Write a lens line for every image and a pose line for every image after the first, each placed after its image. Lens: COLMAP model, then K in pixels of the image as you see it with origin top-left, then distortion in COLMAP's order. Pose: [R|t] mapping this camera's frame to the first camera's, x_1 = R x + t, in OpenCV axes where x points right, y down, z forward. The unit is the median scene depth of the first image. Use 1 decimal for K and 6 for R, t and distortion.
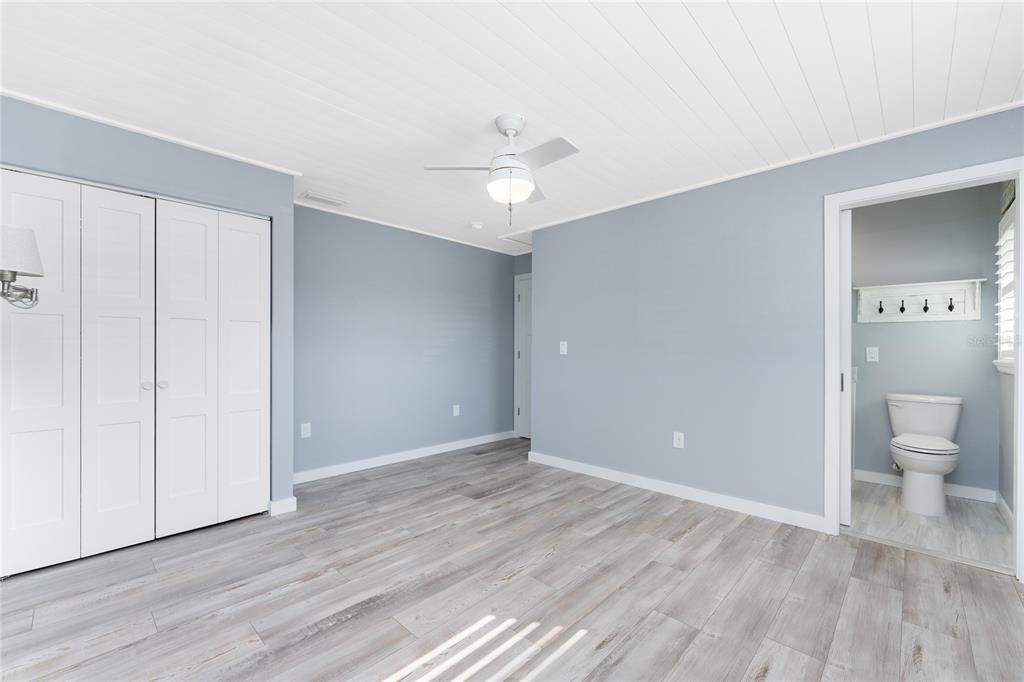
lens RADIAL K [[421.4, 0, 507.2], [0, 421.4, 343.6], [0, 0, 1]] dist [-0.002977, 0.000516]
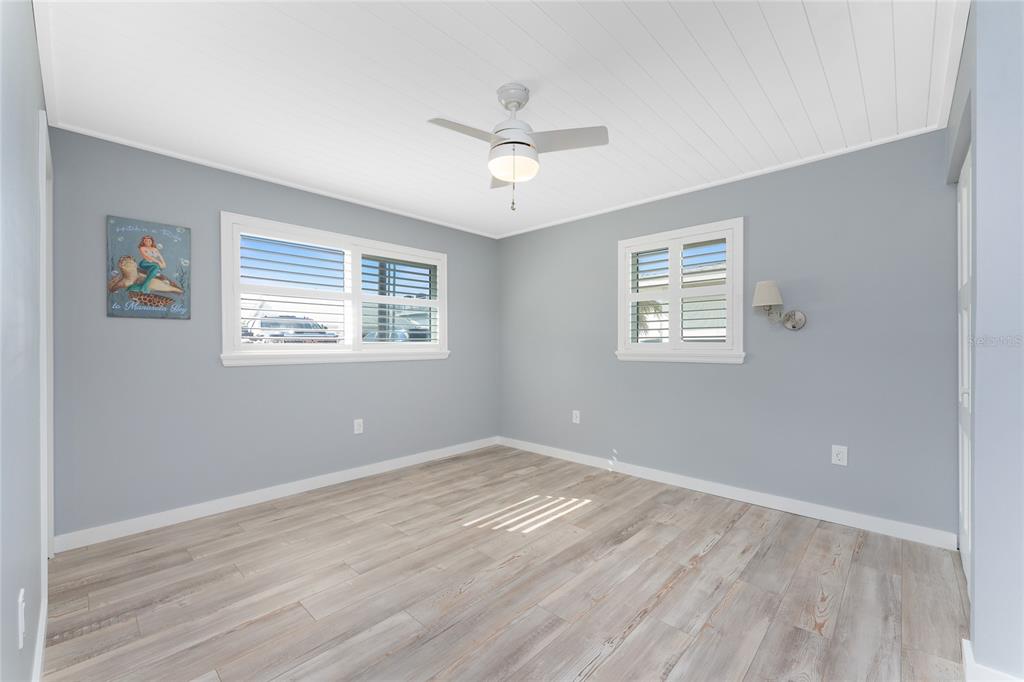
lens RADIAL K [[421.4, 0, 512.4], [0, 421.4, 345.3], [0, 0, 1]] dist [-0.002977, 0.000516]
pose [[-0.999730, -0.001556, -0.023194, 0.027973], [-0.001299, 0.999938, -0.011077, 0.015181], [0.023209, -0.011044, -0.999670, 1.758759]]
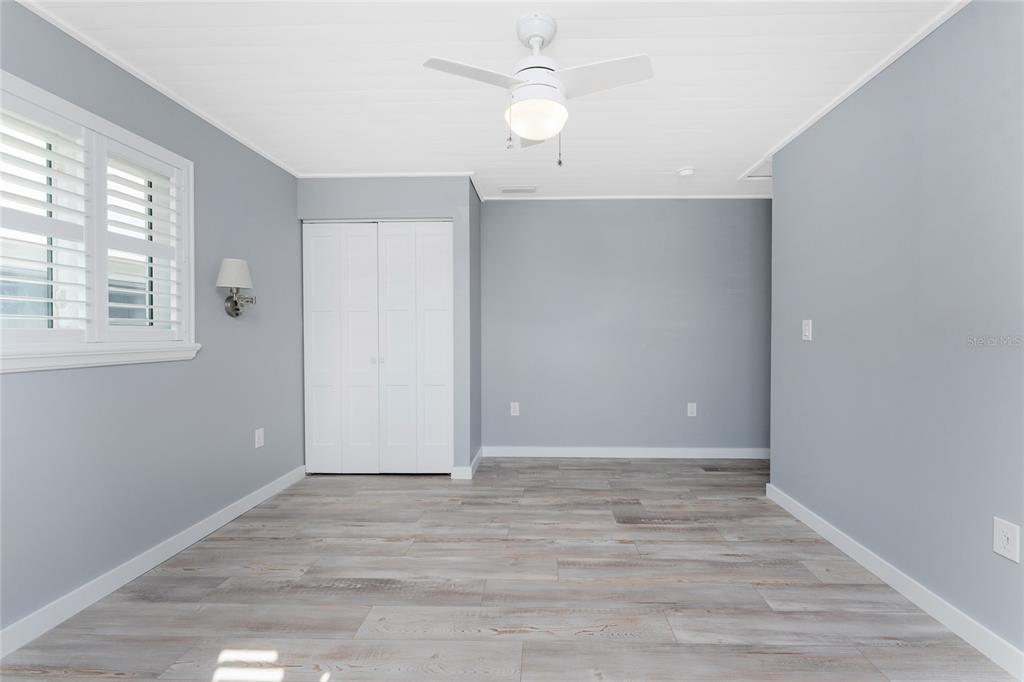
lens RADIAL K [[421.4, 0, 530.6], [0, 421.4, 344.9], [0, 0, 1]] dist [-0.002977, 0.000516]
pose [[0.676869, 0.019568, -0.735843, 0.504391], [0.012962, 0.999175, 0.038493, -0.001684], [0.735989, -0.035593, 0.676057, 0.446946]]
